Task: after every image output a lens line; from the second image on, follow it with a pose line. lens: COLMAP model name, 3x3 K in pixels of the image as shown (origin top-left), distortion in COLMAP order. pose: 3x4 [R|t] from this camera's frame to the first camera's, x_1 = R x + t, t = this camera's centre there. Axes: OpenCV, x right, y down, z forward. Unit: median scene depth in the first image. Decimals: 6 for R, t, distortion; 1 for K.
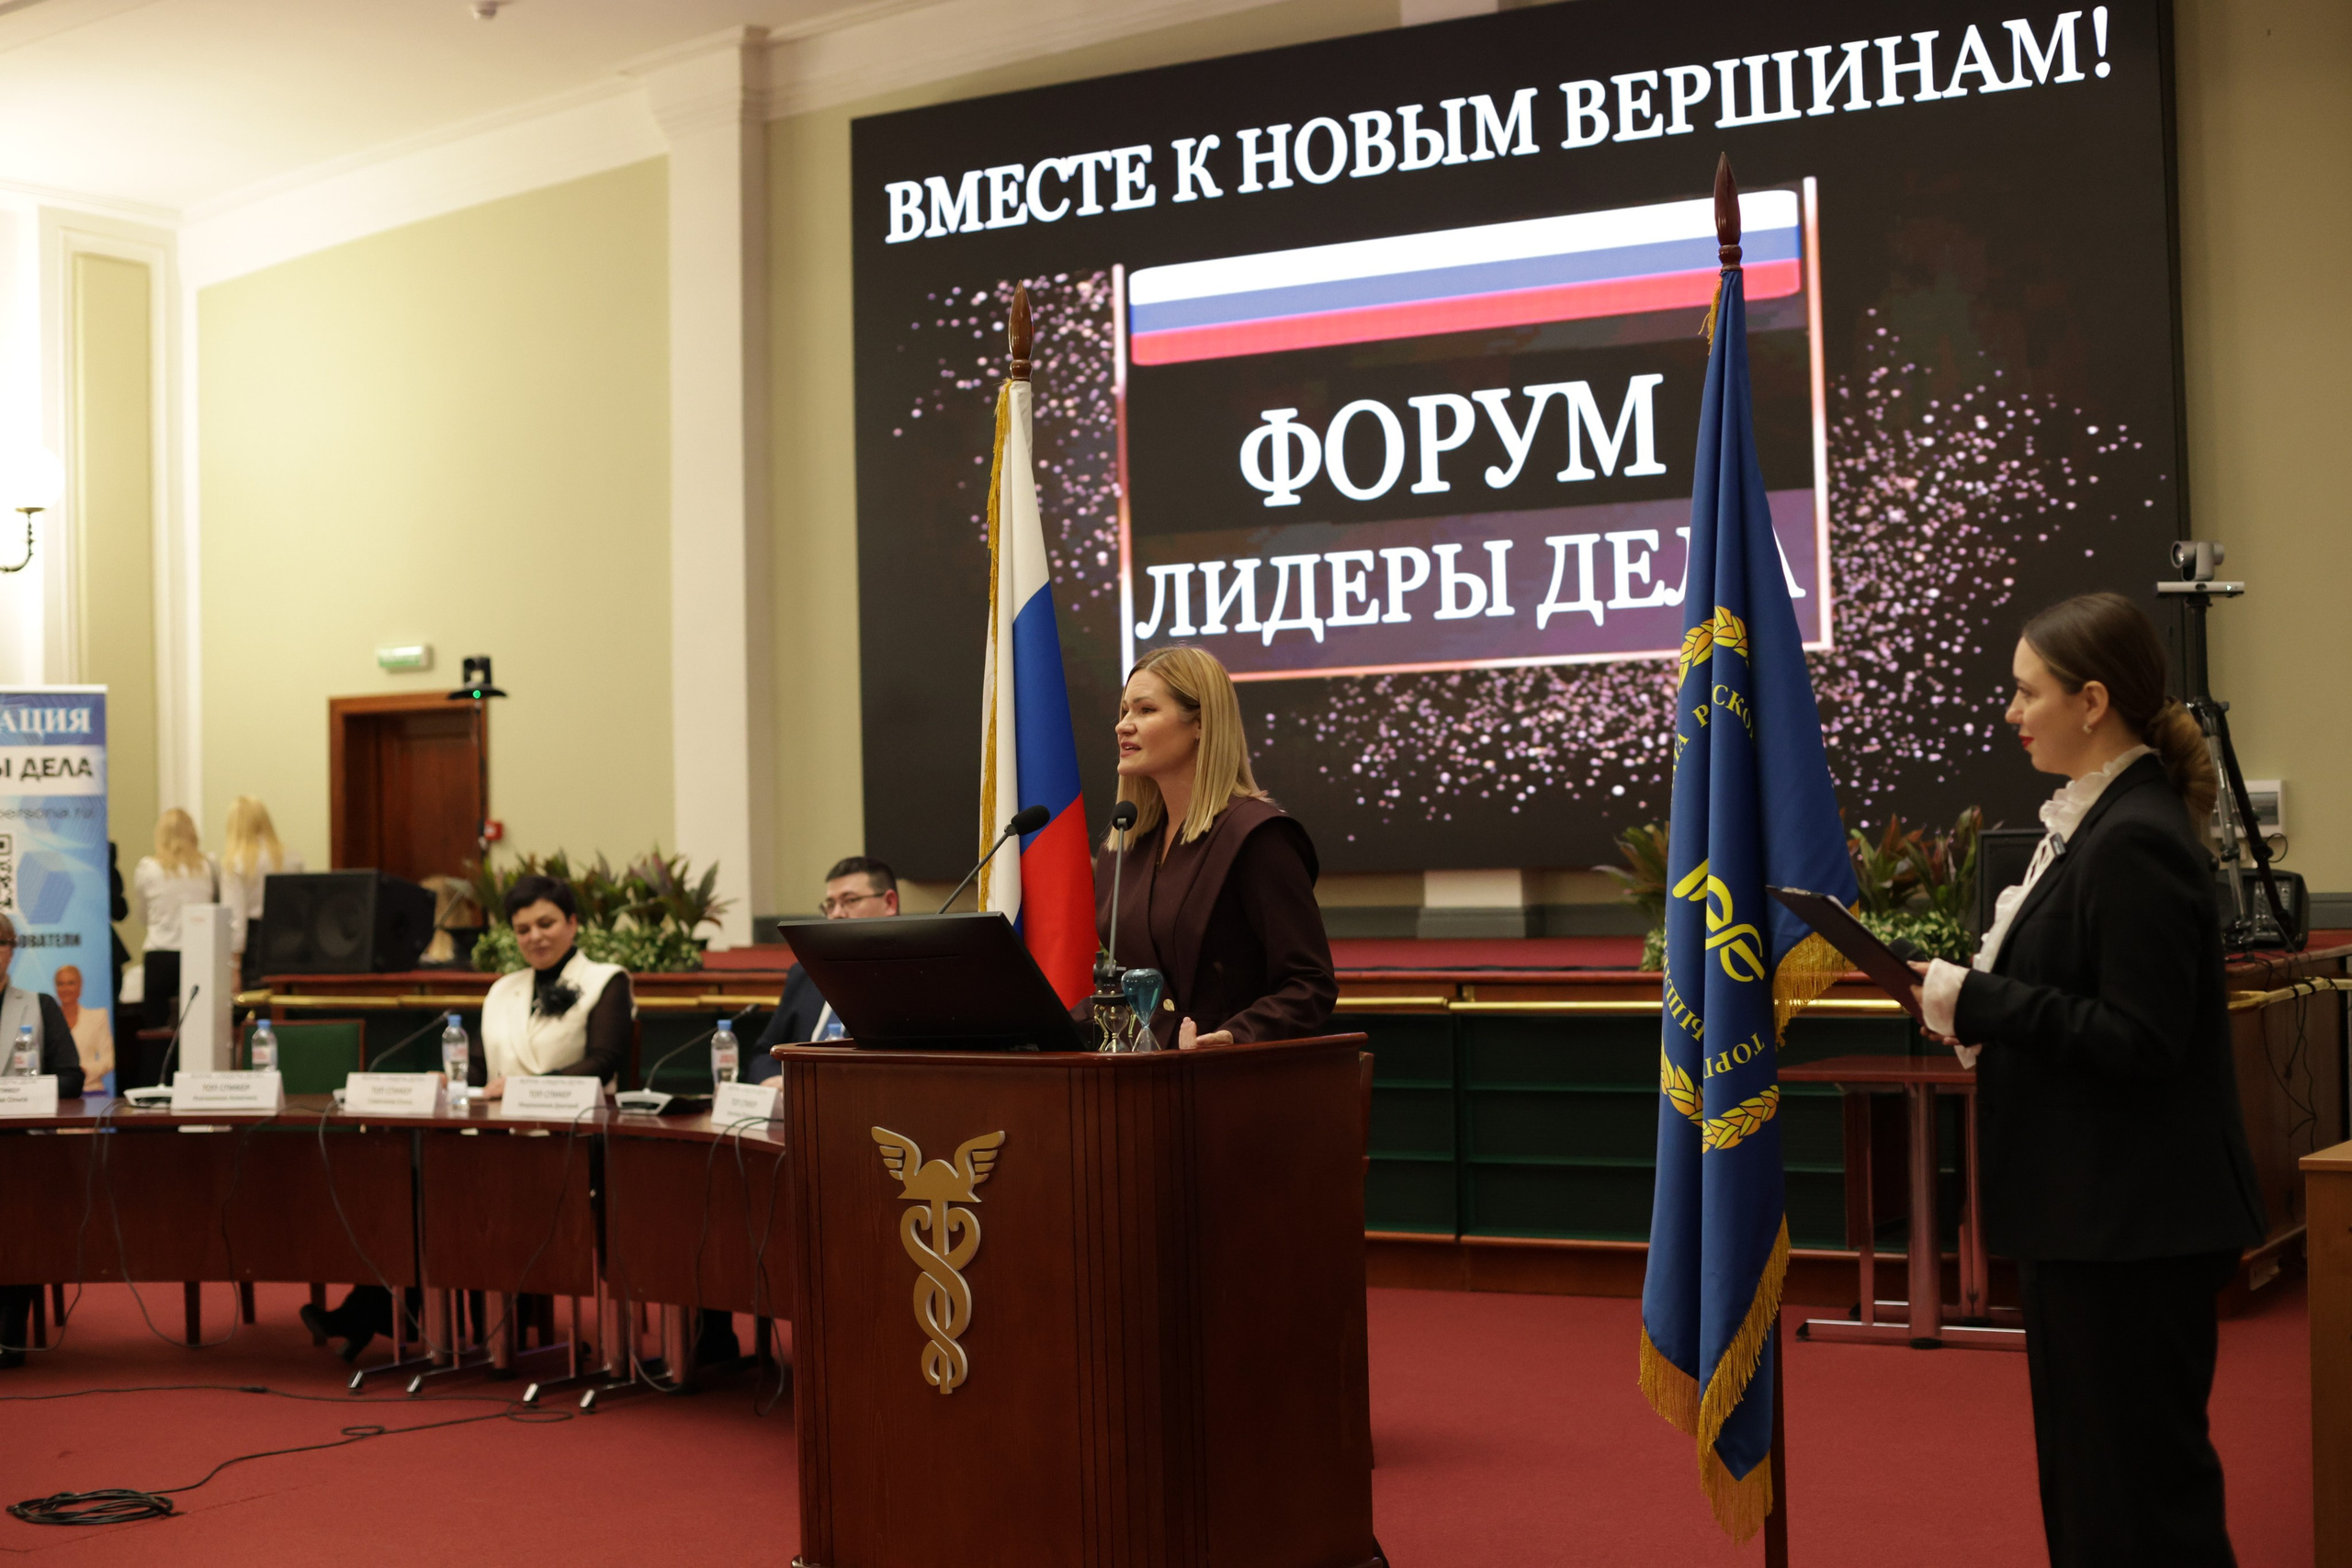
lens RADIAL K [[3468.3, 0, 1233.3], [0, 3468.3, 837.1], [0, 0, 1]] dist [-0.127947, 0.000000]
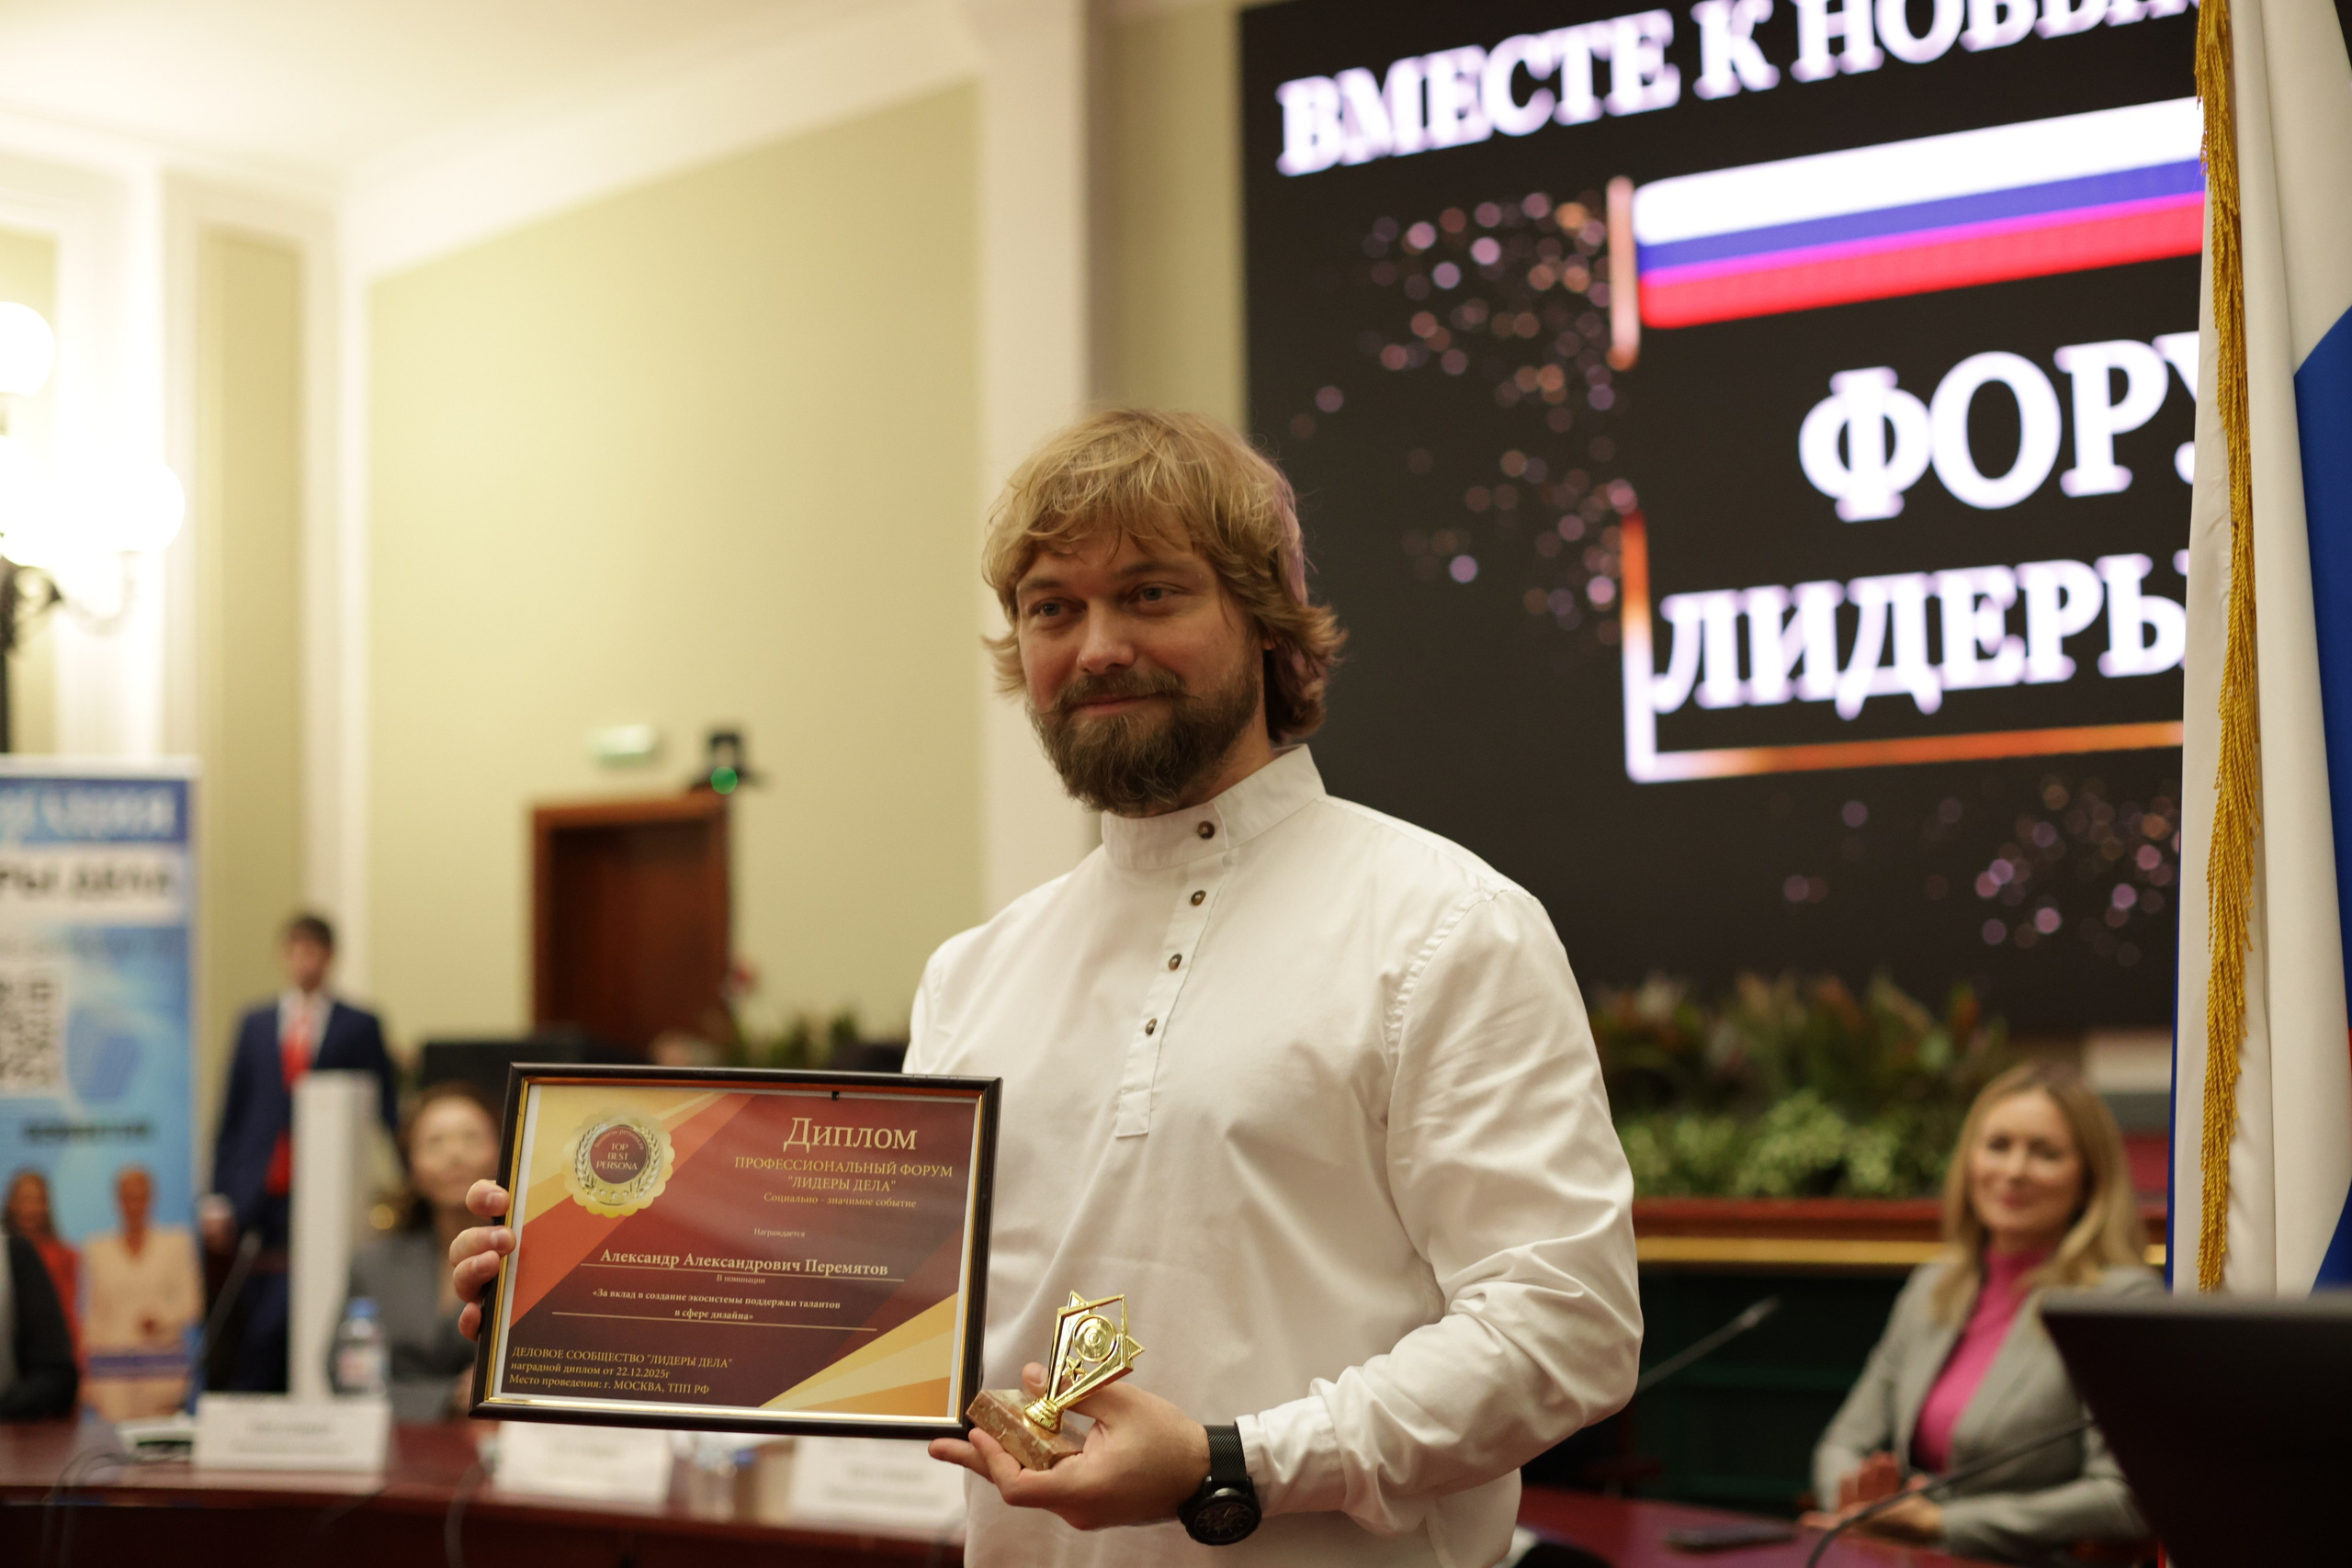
lens RADIAL K [[3468.3, 0, 1221.8], [0, 3468.3, 762.5], [0, 0, 1]] dist [-0.127947, 0.000000]
pose [[0.997901, -0.002393, -0.064720, -0.073316], [-0.001915, 0.997790, -0.066420, 0.001394], [0.064736, 0.066405, 0.995691, 0.307615]]
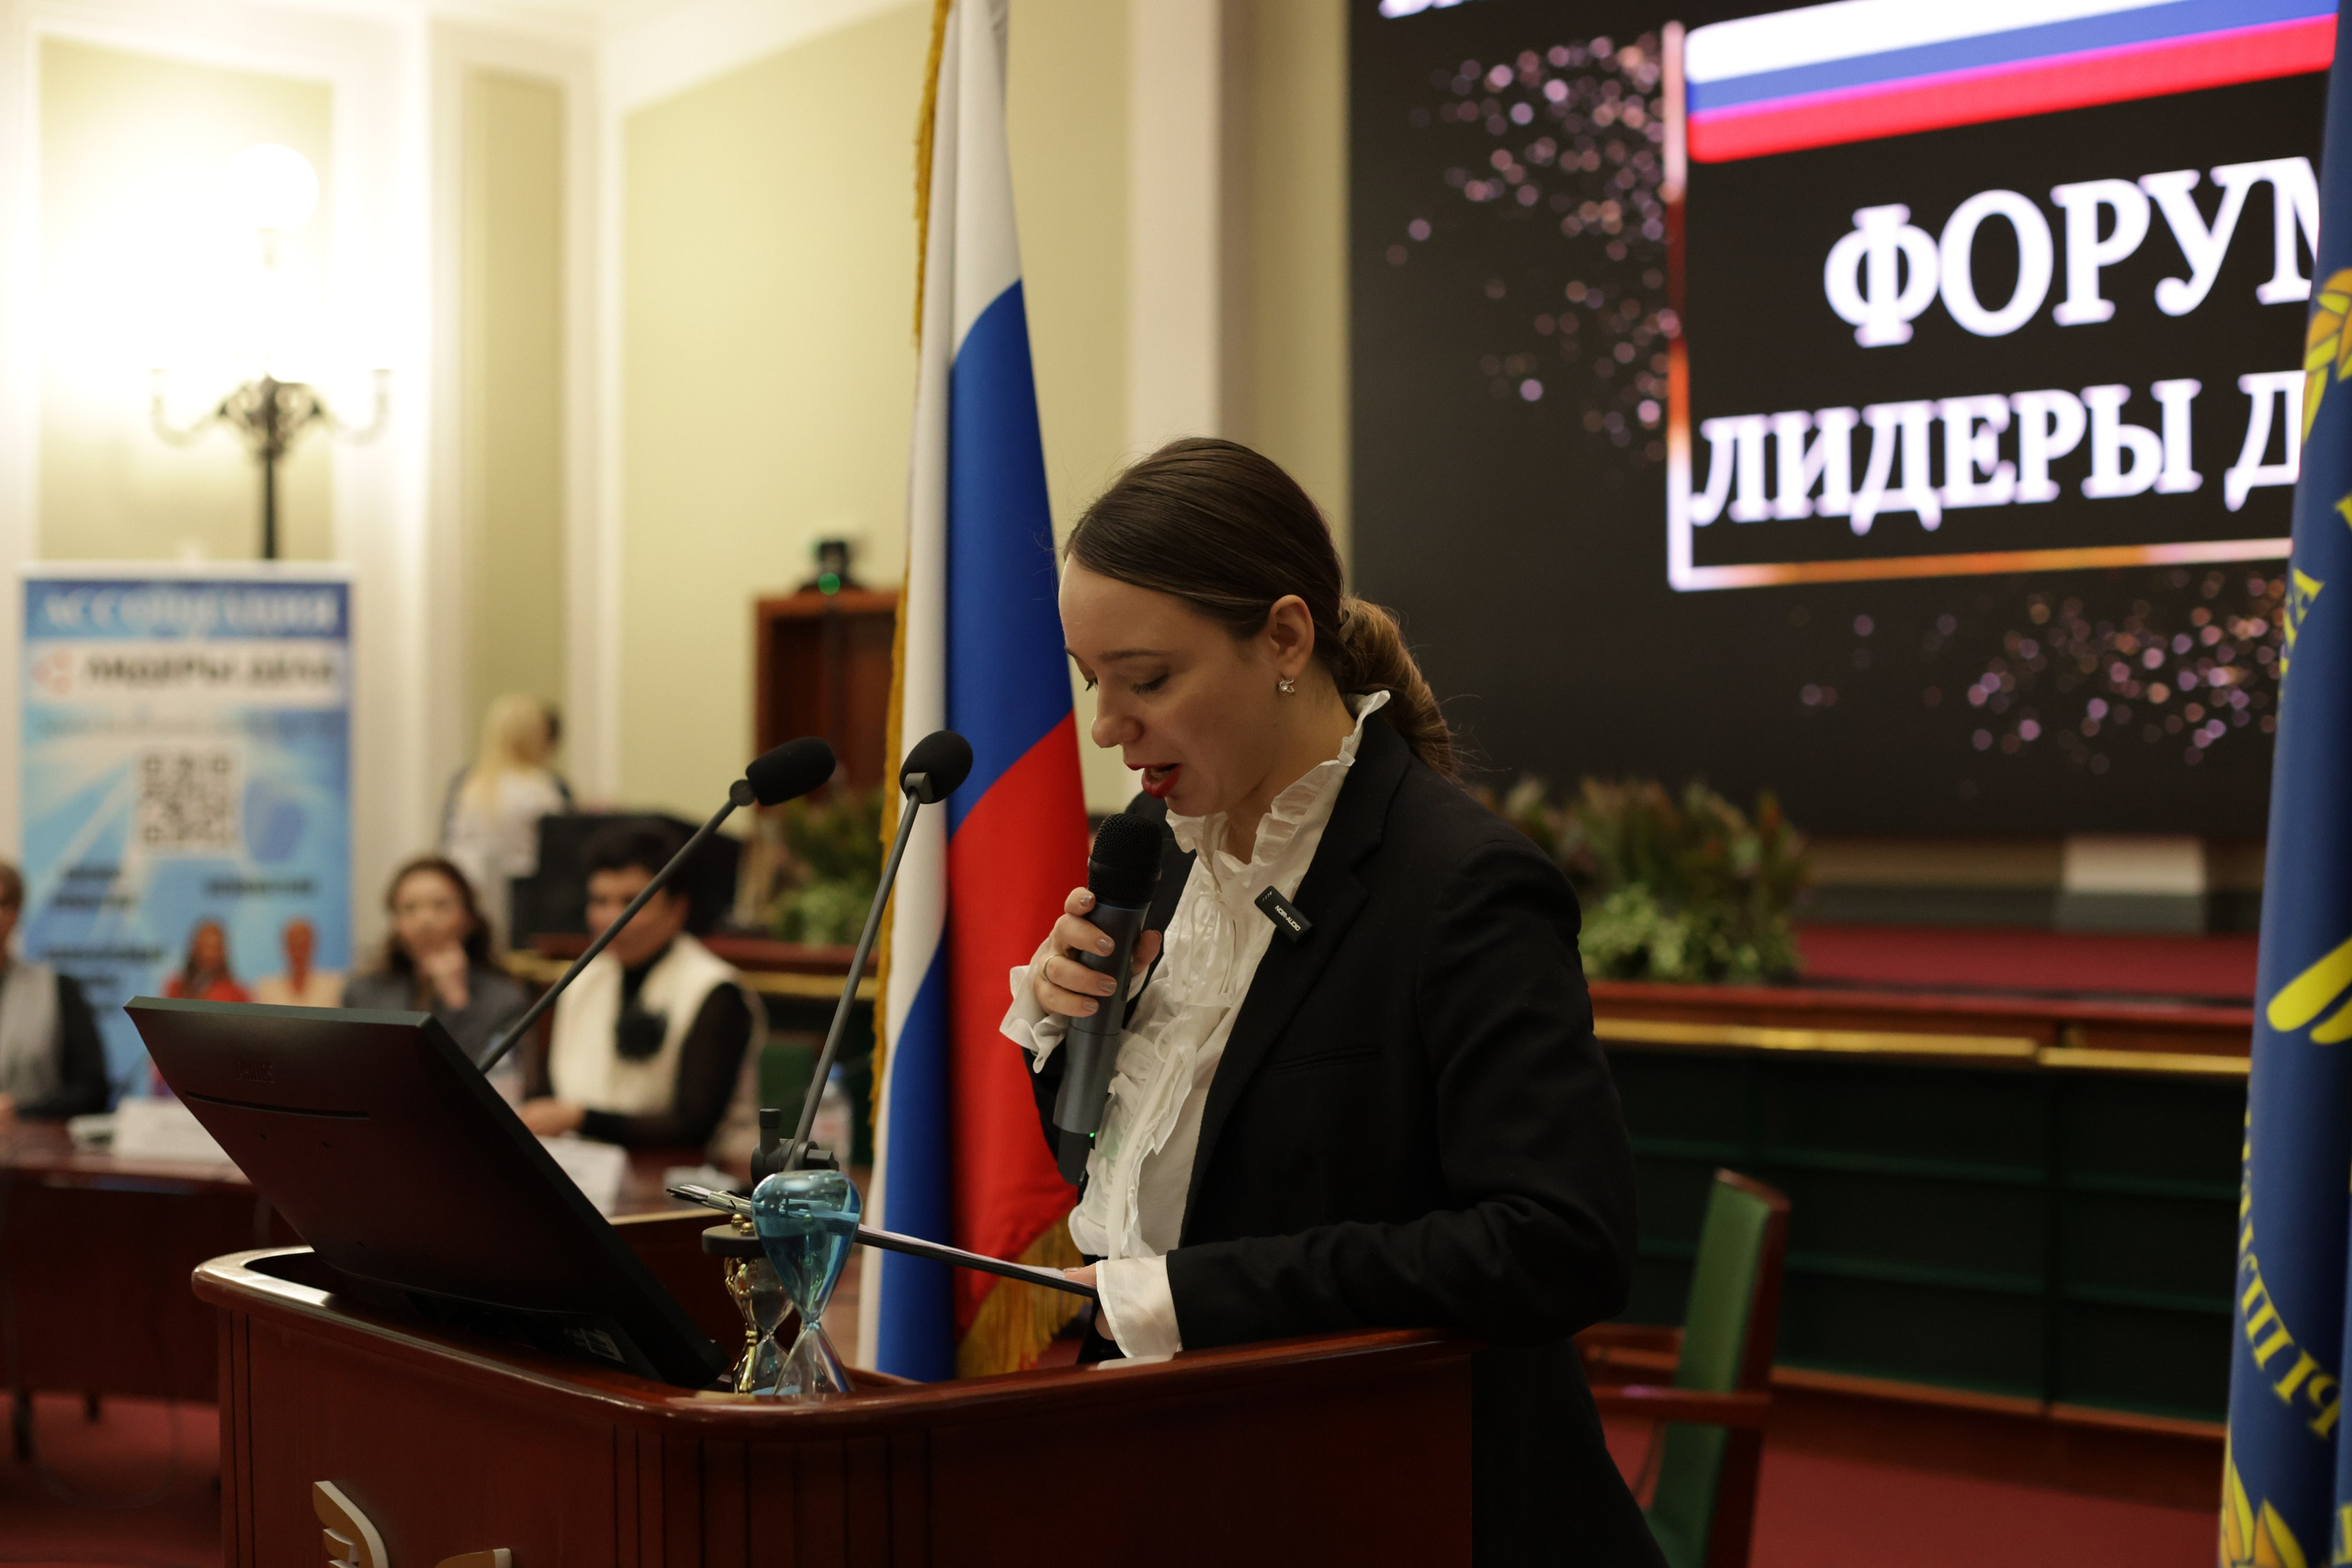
lens RADIAL K [[3468.3, 0, 1173.4], [0, 3468.3, 802.9], [0, 0, 1]] dist [-0.127947, 0.000000]
pose [[0.972646, 0.021648, -0.231281, 0.039678], [-0.019277, 0.999736, 0.012508, -0.003215], [0.231491, -0.007708, 0.972806, 0.254649]]
